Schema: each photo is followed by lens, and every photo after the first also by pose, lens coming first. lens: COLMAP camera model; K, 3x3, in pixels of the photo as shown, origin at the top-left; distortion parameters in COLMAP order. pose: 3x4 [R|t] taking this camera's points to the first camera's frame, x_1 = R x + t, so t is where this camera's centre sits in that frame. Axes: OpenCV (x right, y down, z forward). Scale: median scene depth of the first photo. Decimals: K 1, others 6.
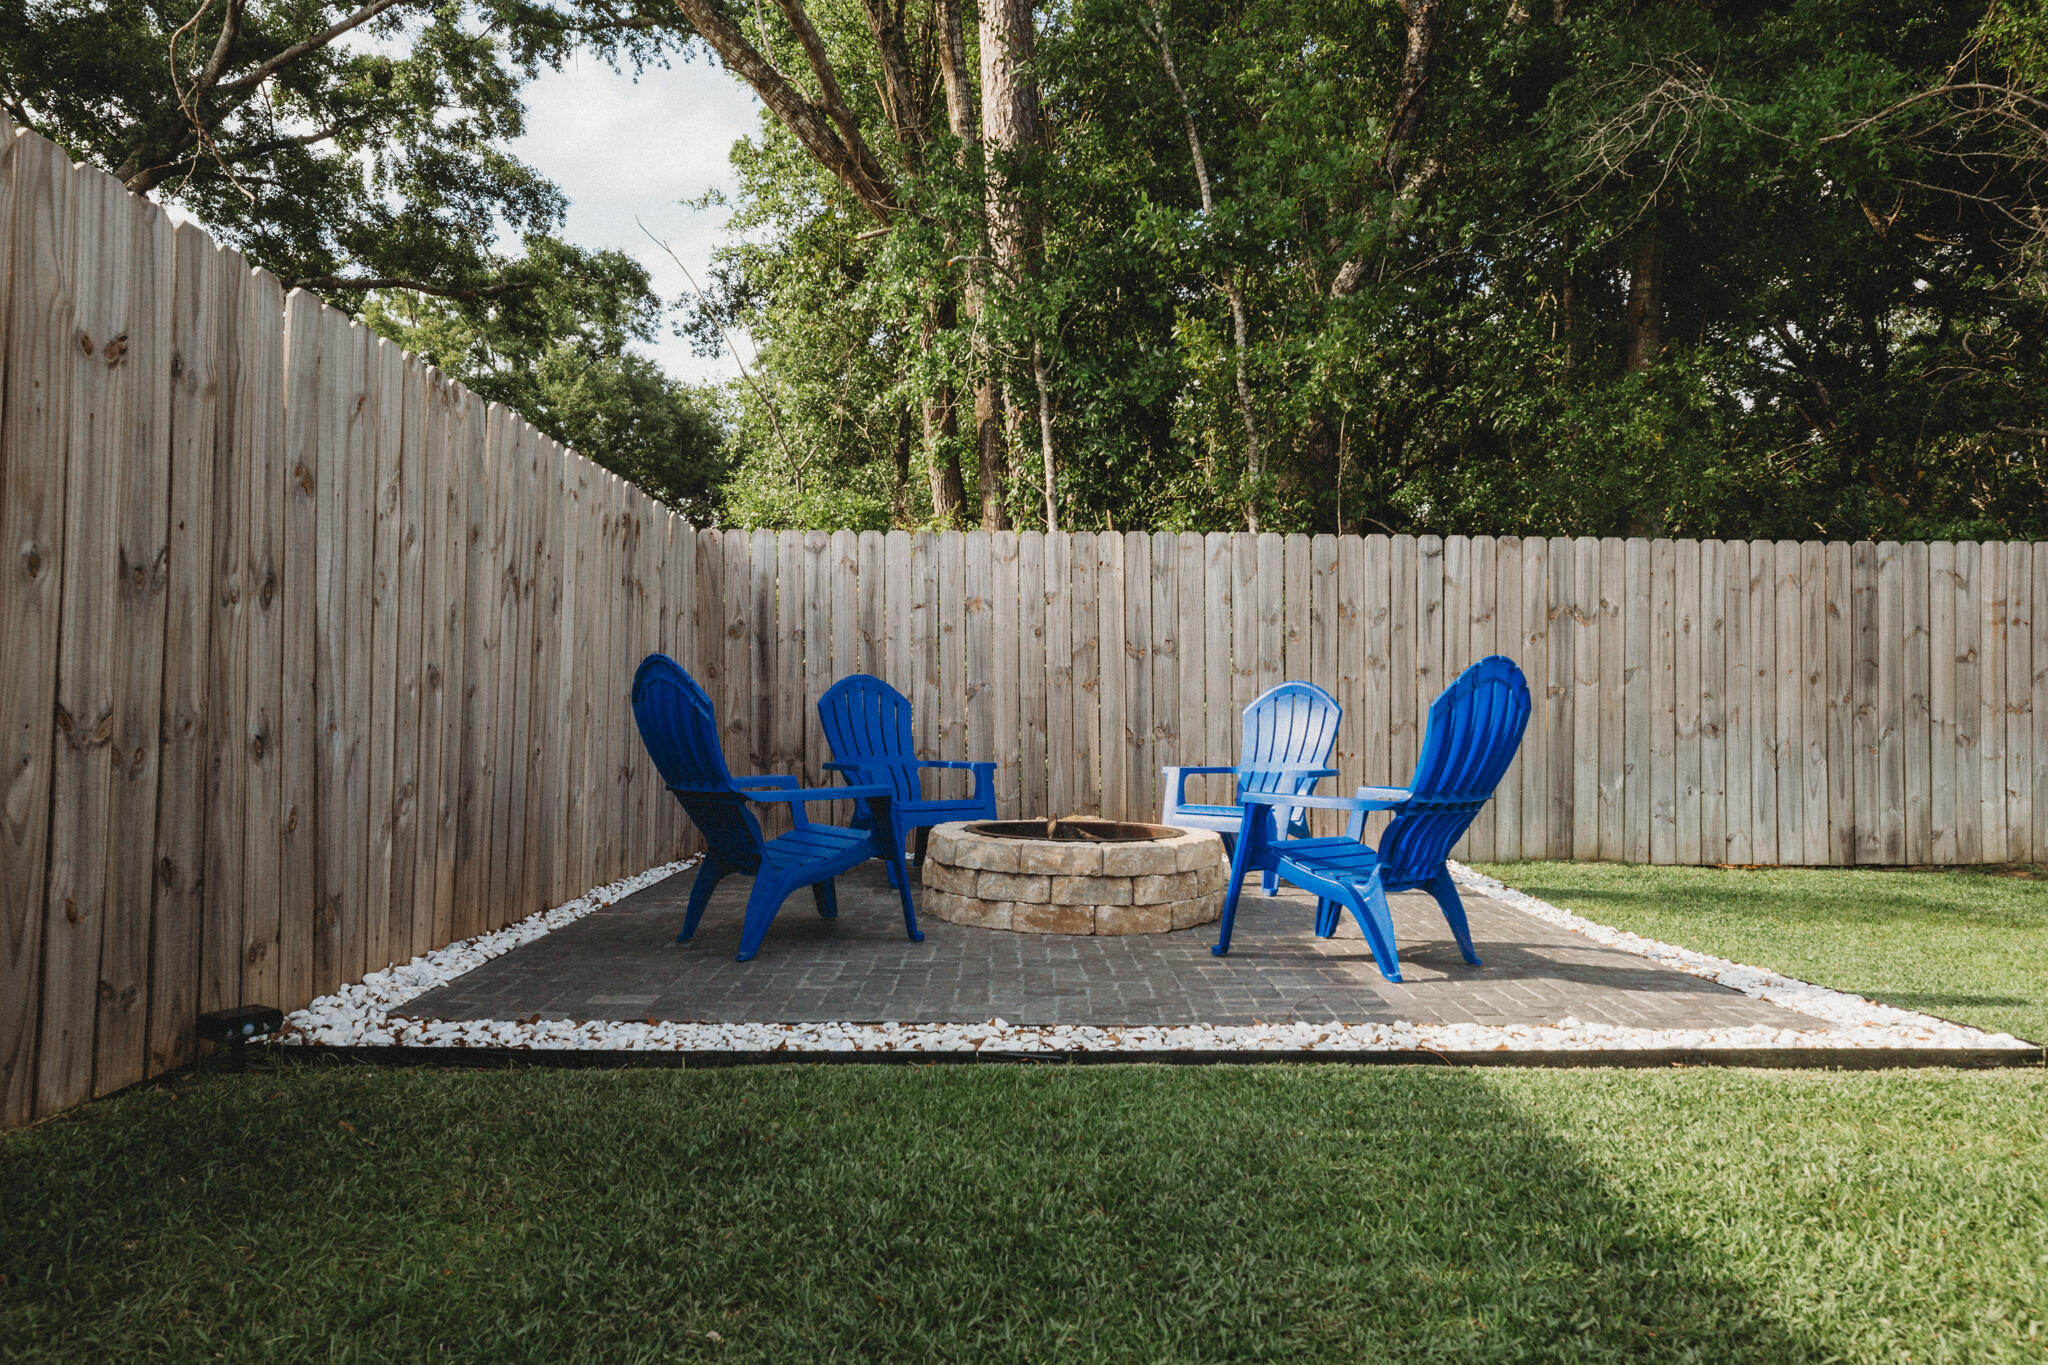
lens RADIAL K [[1403.3, 0, 1068.4], [0, 1403.3, 695.5], [0, 0, 1]] dist [-0.002330, -0.000410]
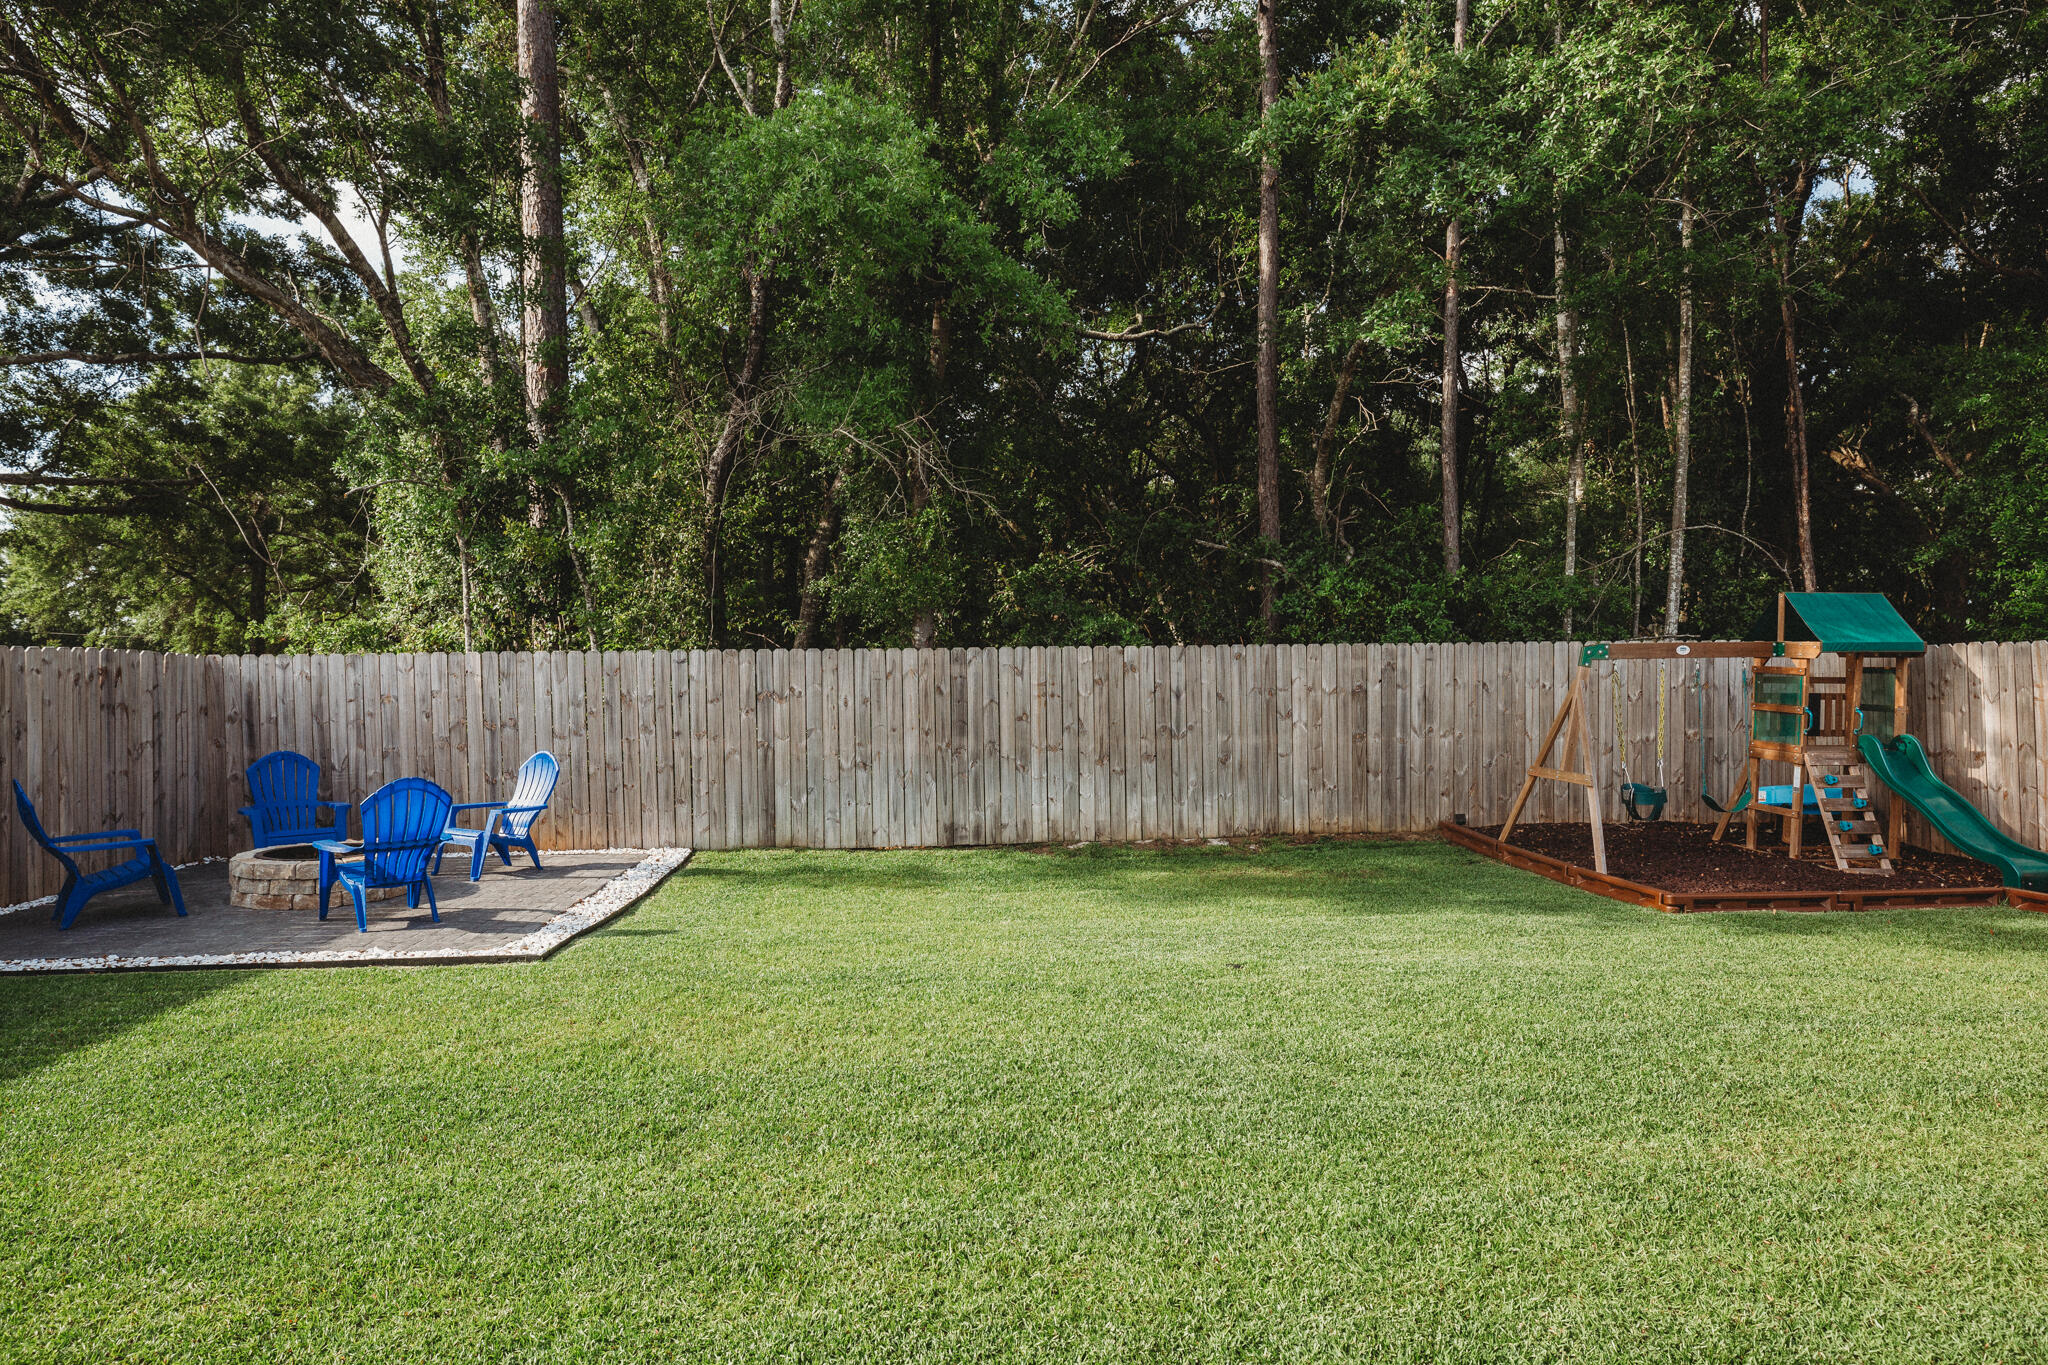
lens RADIAL K [[1220.9, 0, 980.6], [0, 1220.9, 717.7], [0, 0, 1]] dist [-0.007093, 0.000681]
pose [[0.997641, -0.018231, 0.066181, 0.506050], [0.015663, 0.999112, 0.039118, -0.085109], [-0.066835, -0.037989, 0.997041, -0.427728]]
